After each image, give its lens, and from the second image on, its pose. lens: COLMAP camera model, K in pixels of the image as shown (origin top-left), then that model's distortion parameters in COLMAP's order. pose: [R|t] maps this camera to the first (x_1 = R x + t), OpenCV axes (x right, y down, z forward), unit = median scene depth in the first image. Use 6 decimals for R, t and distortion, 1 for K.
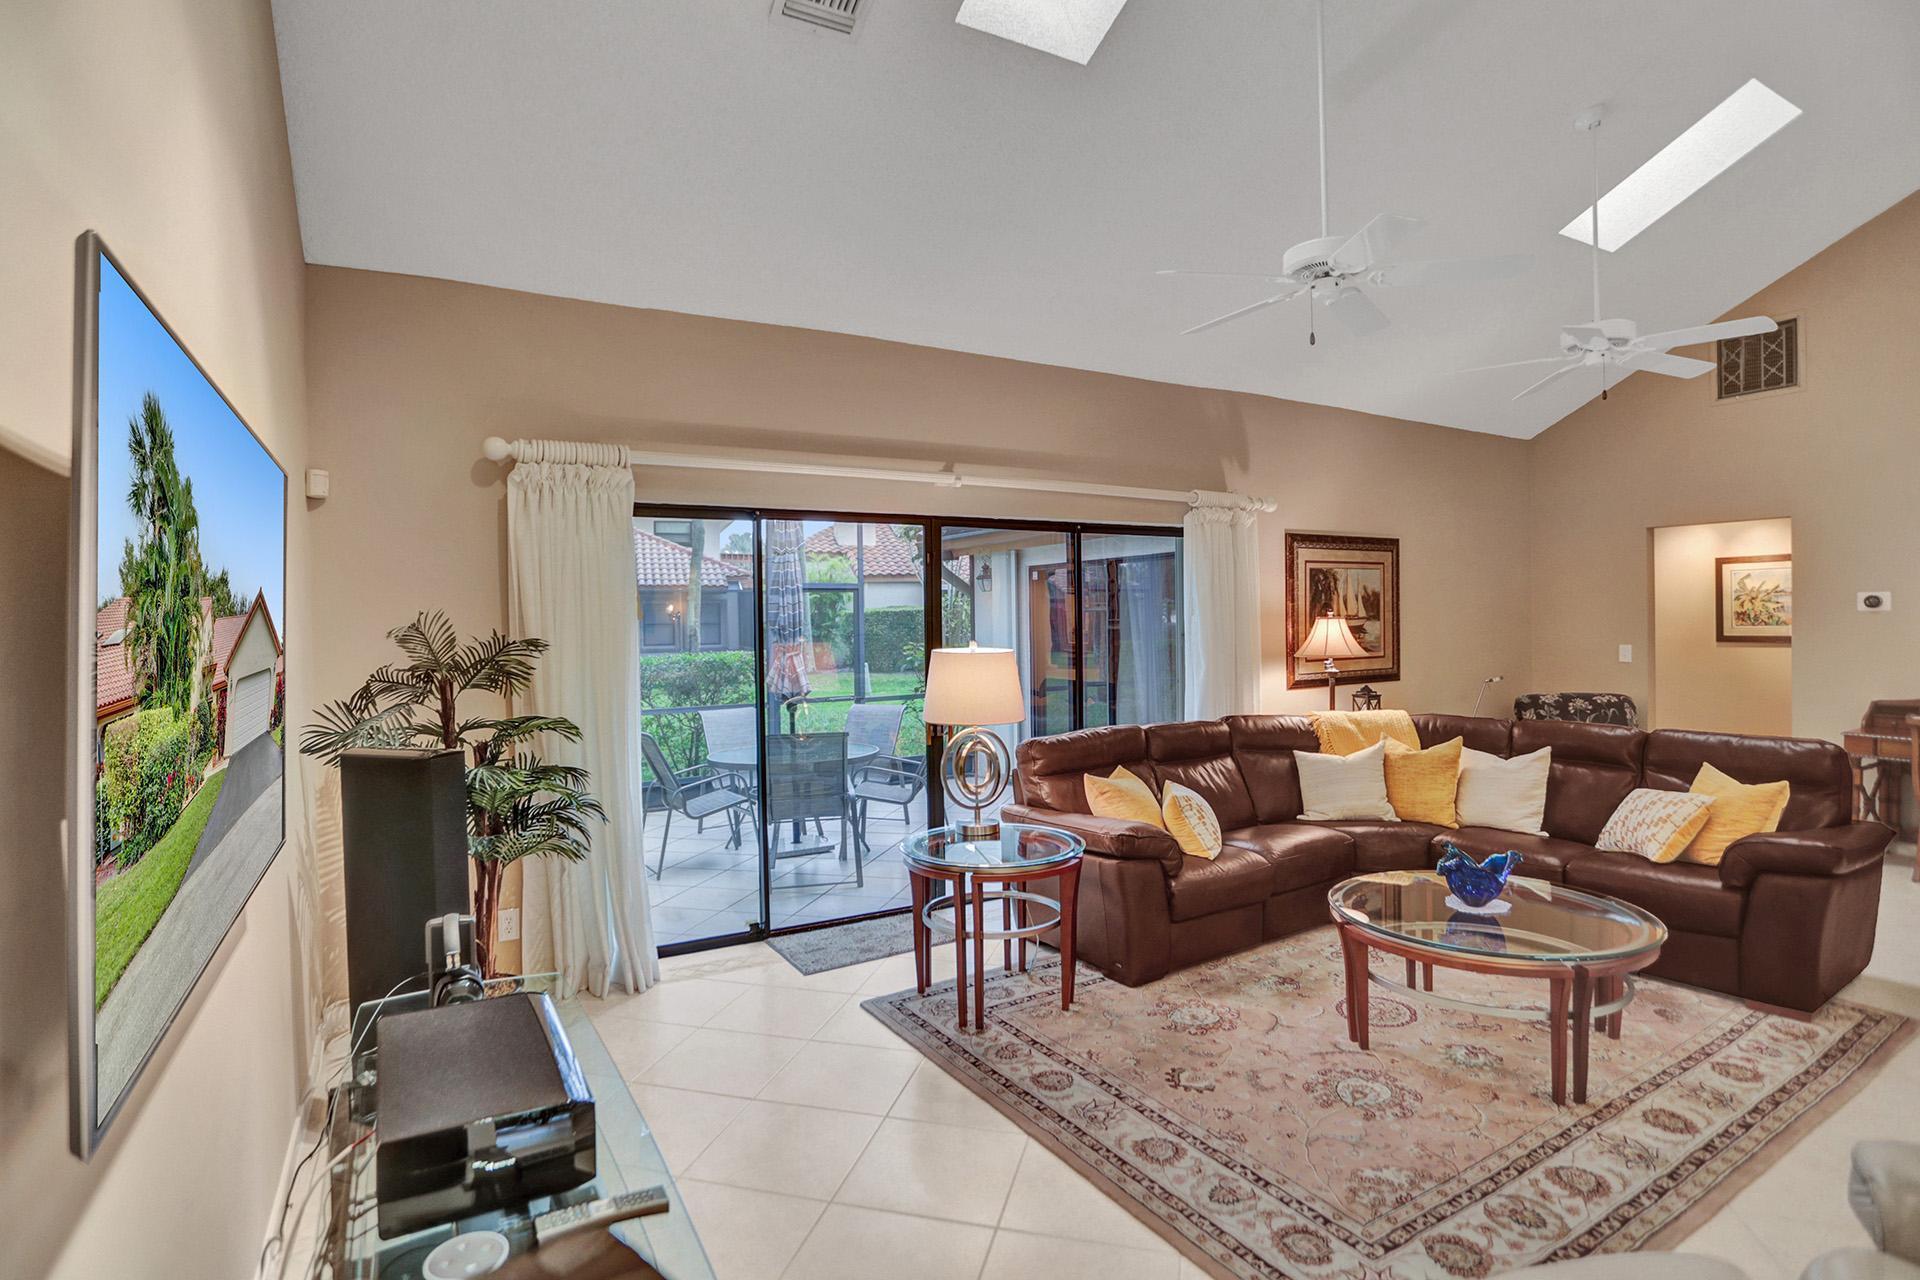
lens RADIAL K [[947.1, 0, 981.3], [0, 947.1, 625.6], [0, 0, 1]] dist [-0.051247, 0.016798]
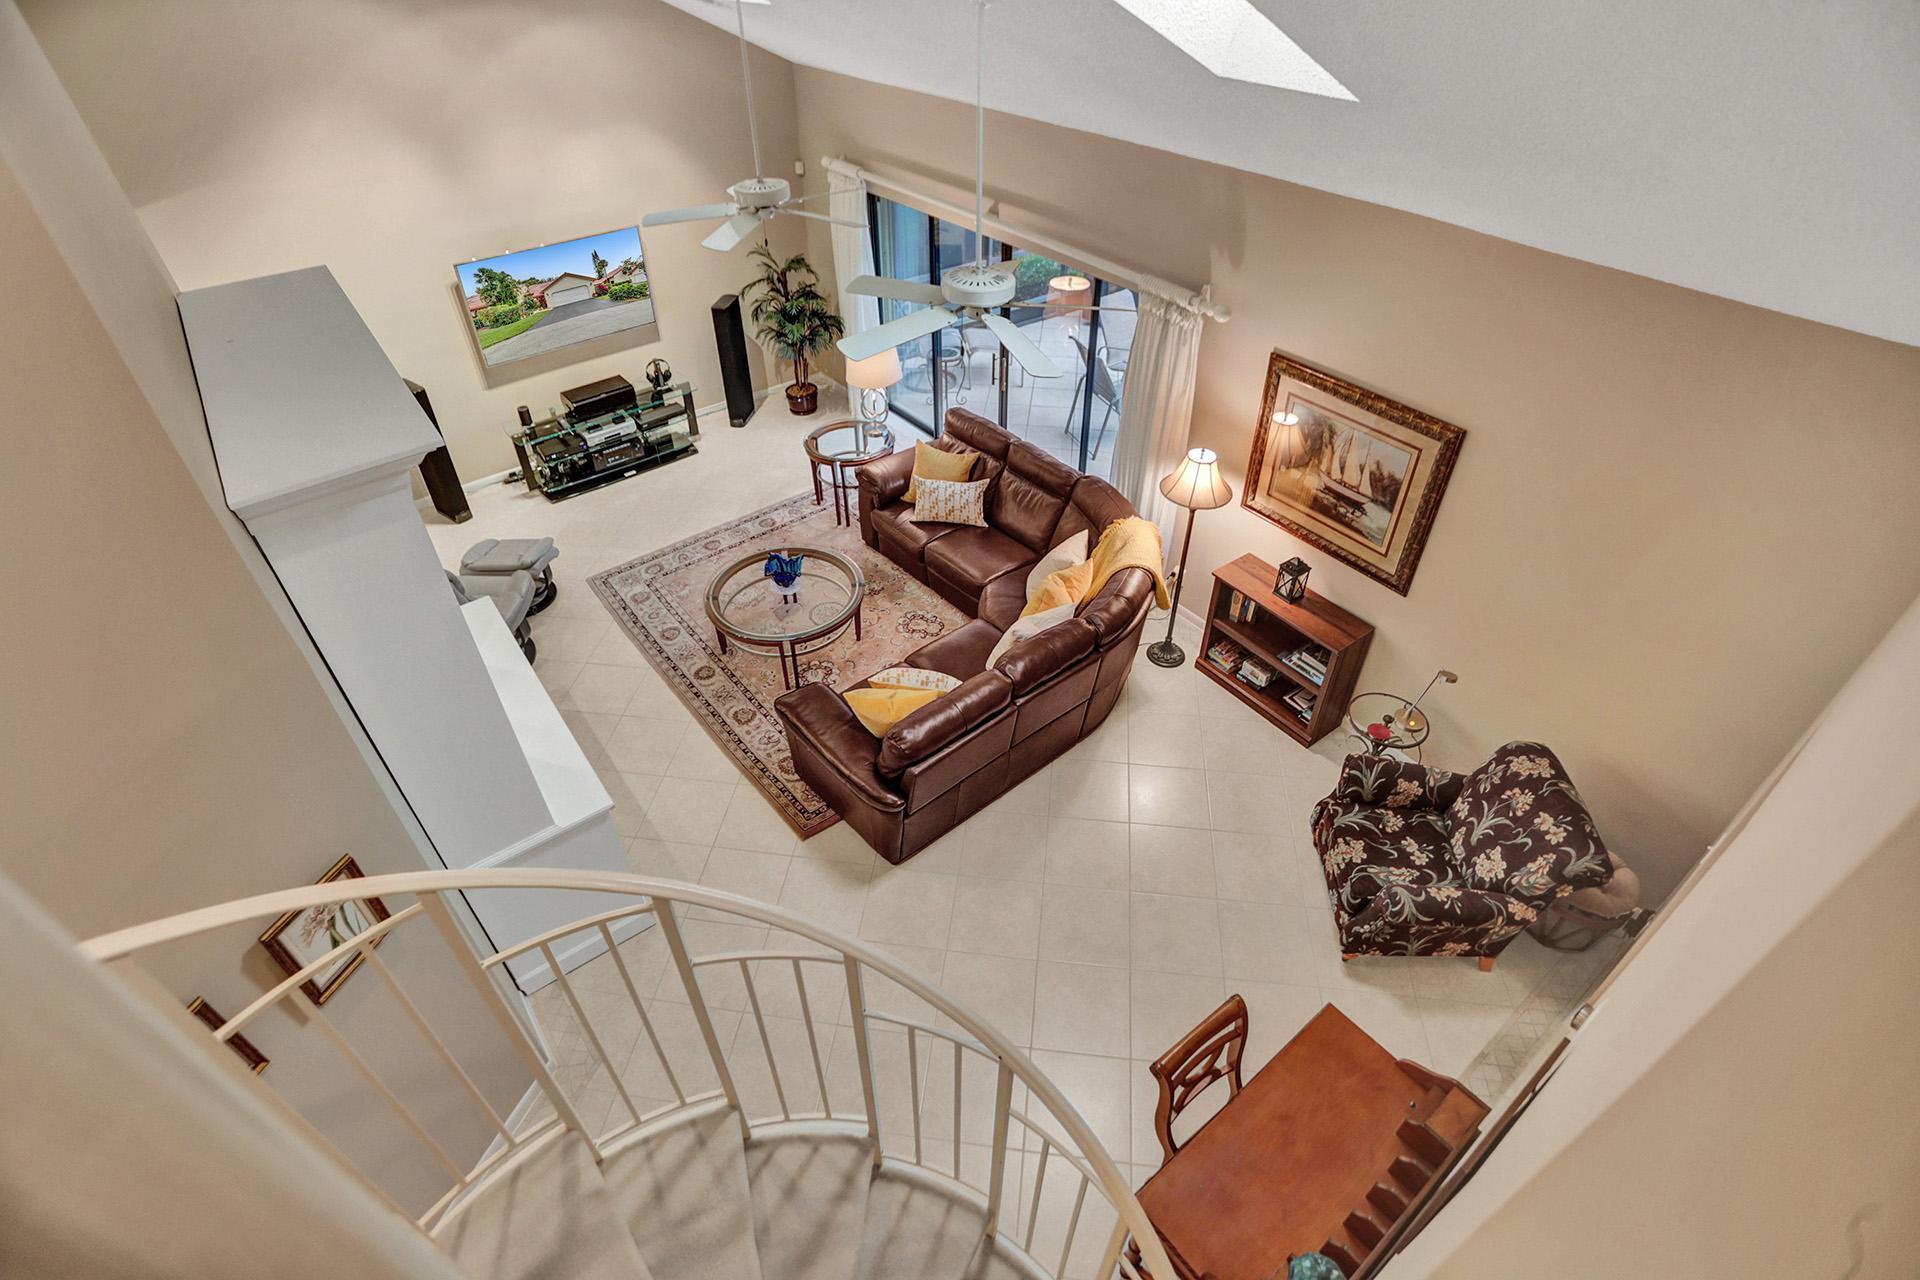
lens RADIAL K [[947.1, 0, 970.3], [0, 947.1, 620.6], [0, 0, 1]] dist [-0.051247, 0.016798]
pose [[0.123203, 0.633115, -0.764191, 1.854364], [-0.022658, 0.771651, 0.635642, -0.755835], [0.992123, -0.060997, 0.109415, 1.031686]]
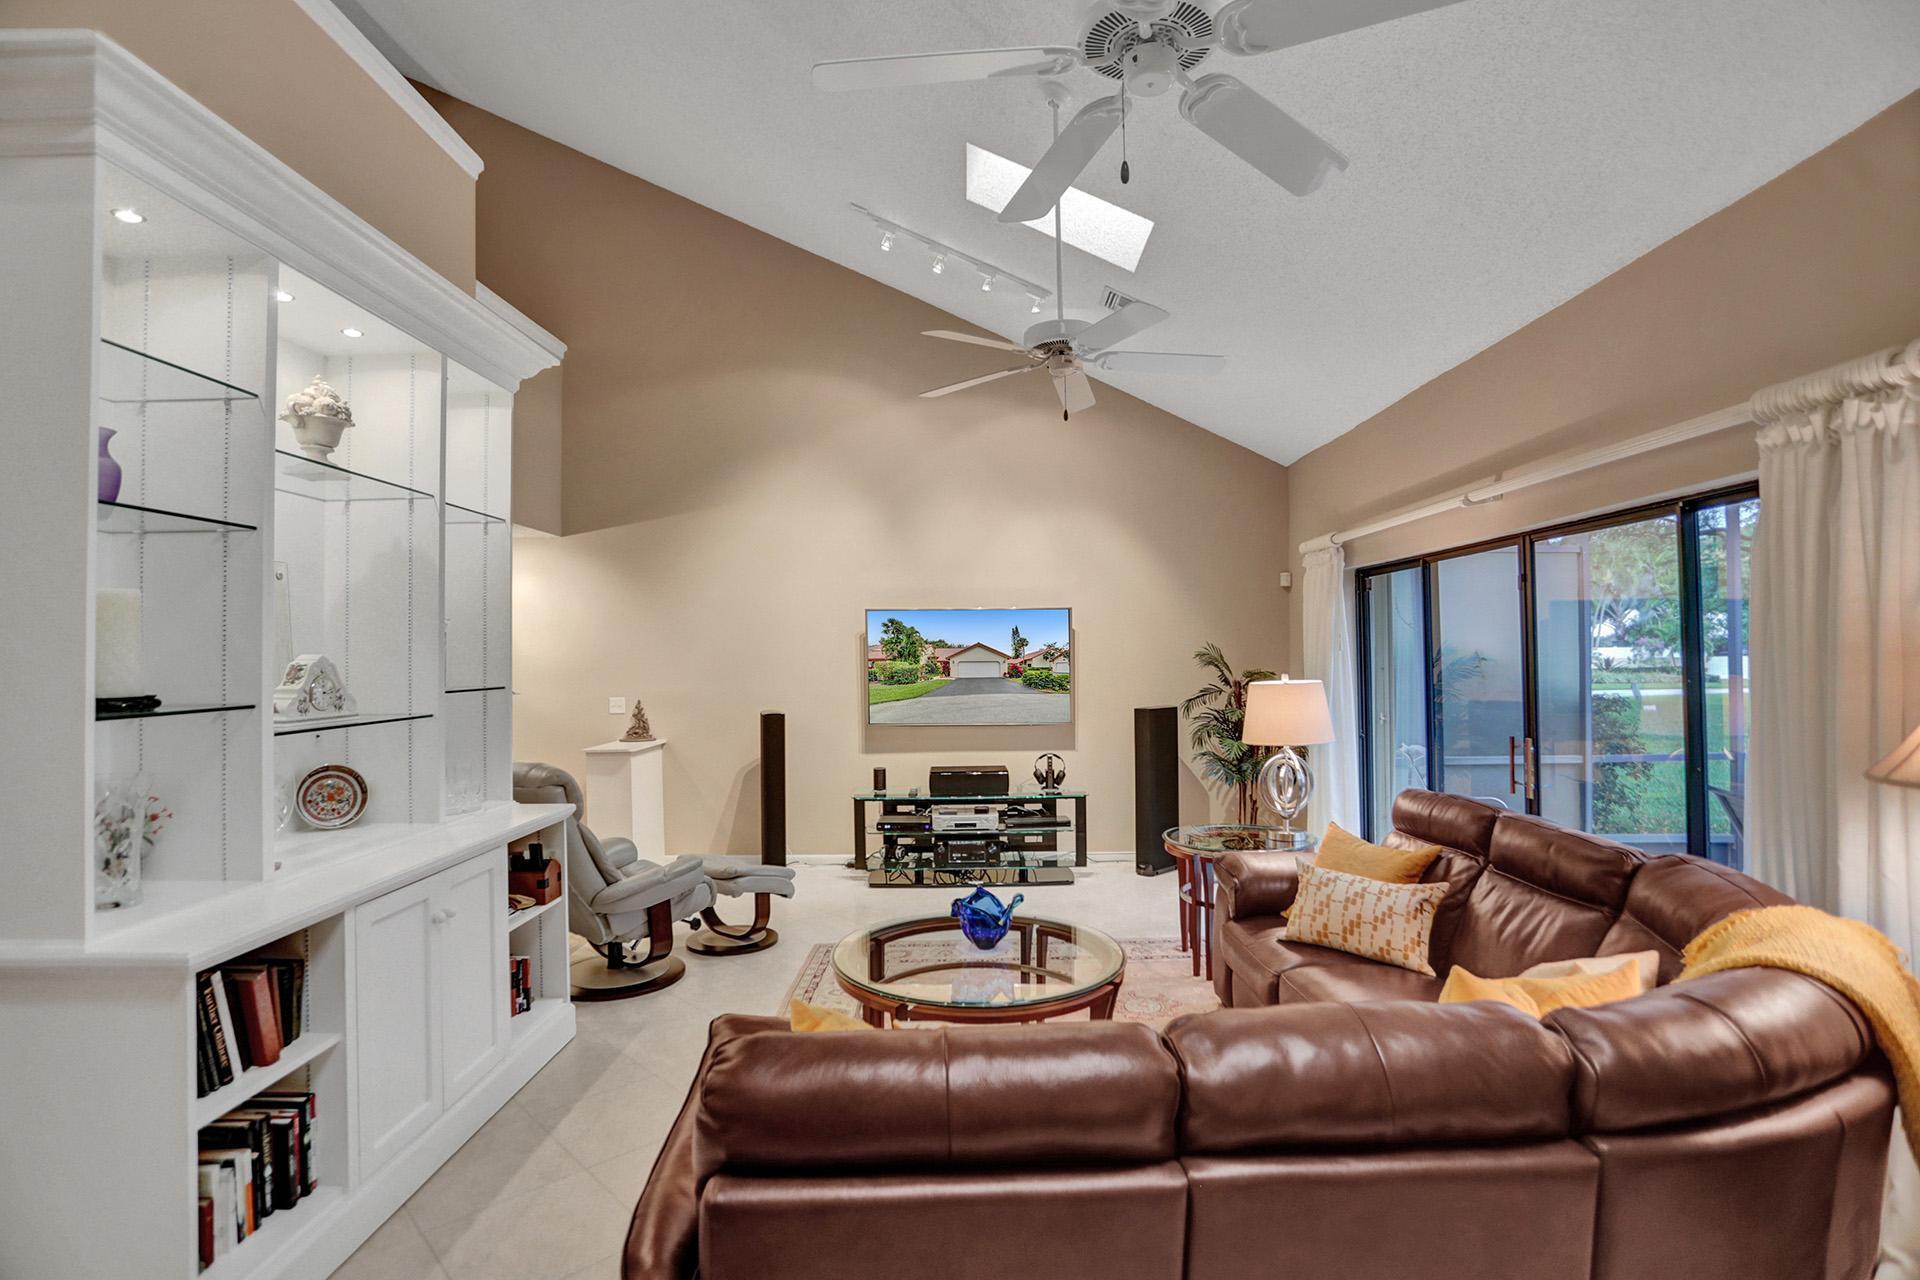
lens RADIAL K [[947.1, 0, 961.0], [0, 947.1, 650.0], [0, 0, 1]] dist [-0.051247, 0.016798]
pose [[-0.519896, 0.011702, -0.854149, 1.286971], [-0.000419, 0.999903, 0.013954, -0.024810], [0.854229, 0.007612, -0.519841, 1.358112]]
